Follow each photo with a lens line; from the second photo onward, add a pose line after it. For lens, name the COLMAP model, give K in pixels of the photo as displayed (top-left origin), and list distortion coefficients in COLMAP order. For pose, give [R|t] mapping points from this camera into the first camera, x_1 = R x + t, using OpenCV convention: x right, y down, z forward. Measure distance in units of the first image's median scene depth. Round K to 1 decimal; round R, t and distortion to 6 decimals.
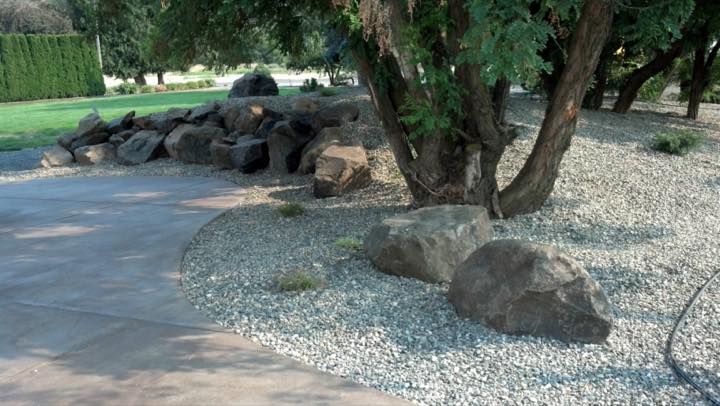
lens RADIAL K [[763.2, 0, 360.0], [0, 763.2, 203.0], [0, 0, 1]] dist [0.165470, -0.586684]
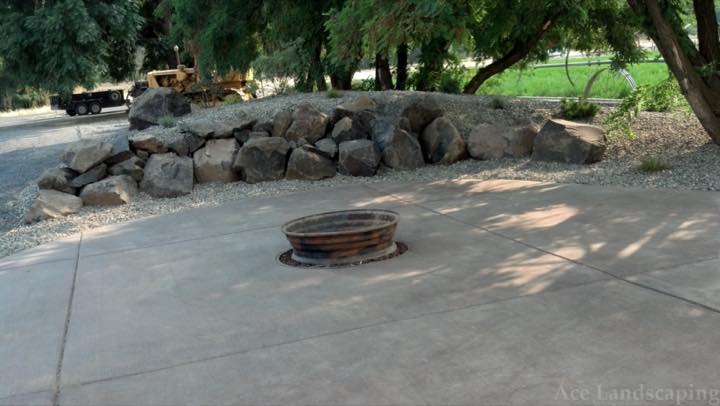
lens RADIAL K [[763.2, 0, 360.0], [0, 763.2, 203.0], [0, 0, 1]] dist [0.165470, -0.586684]
pose [[0.714966, -0.140422, 0.684913, -0.790095], [0.185473, 0.982618, 0.007847, -0.015865], [-0.674110, 0.121422, 0.728583, 0.347763]]
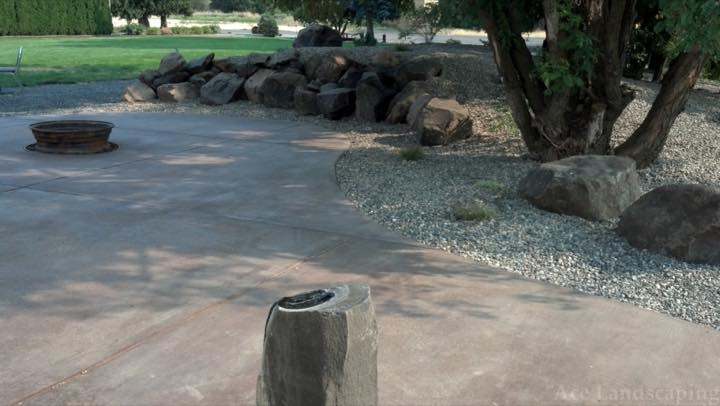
lens RADIAL K [[763.2, 0, 360.0], [0, 763.2, 203.0], [0, 0, 1]] dist [0.165470, -0.586684]
pose [[0.997745, 0.060718, 0.028620, -0.134606], [-0.062181, 0.996637, 0.053363, 0.017584], [-0.025284, -0.055023, 0.998165, -0.066847]]
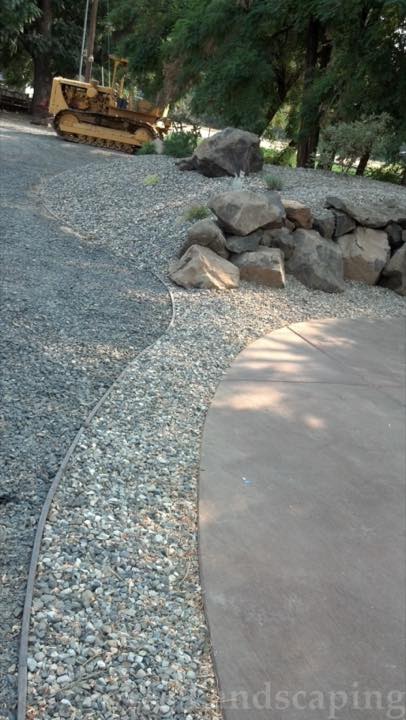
lens RADIAL K [[763.2, 0, 203.0], [0, 763.2, 360.0], [0, 0, 1]] dist [0.165470, -0.586684]
pose [[0.660528, -0.048325, 0.749244, -0.940026], [-0.081058, 0.987504, 0.135152, -0.079022], [-0.746413, -0.150004, 0.648357, 0.753095]]
